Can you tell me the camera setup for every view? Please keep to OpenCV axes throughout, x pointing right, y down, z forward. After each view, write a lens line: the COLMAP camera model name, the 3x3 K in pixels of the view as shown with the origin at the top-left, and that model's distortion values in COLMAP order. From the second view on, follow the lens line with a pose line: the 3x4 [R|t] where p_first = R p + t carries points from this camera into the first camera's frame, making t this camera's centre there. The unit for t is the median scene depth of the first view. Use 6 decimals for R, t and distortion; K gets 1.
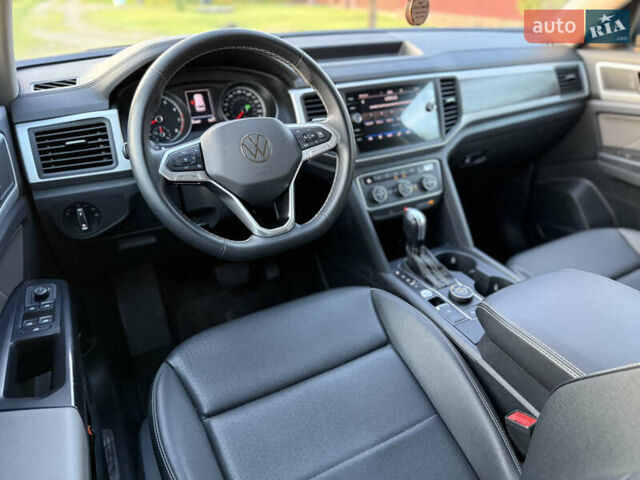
lens RADIAL K [[424.0, 0, 320.7], [0, 424.0, 226.0], [0, 0, 1]] dist [0.047230, -0.056775]
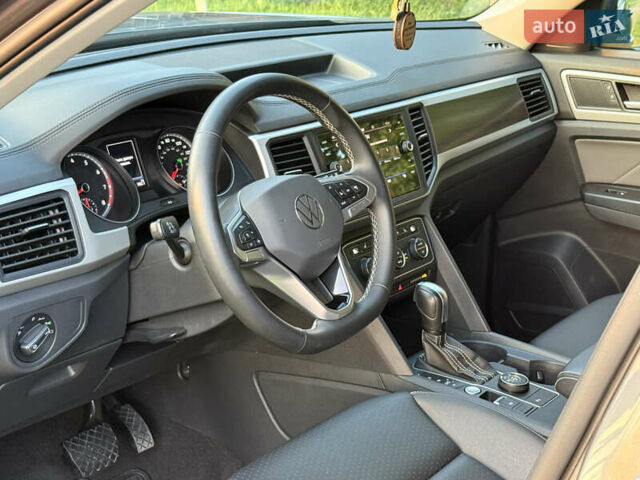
lens RADIAL K [[901.0, 0, 320.0], [0, 901.0, 240.0], [0, 0, 1]] dist [0.126885, -0.089438]
pose [[0.931299, -0.090734, 0.352774, -0.484150], [0.144393, 0.981096, -0.128850, 0.060599], [-0.334414, 0.170936, 0.926794, -0.386390]]
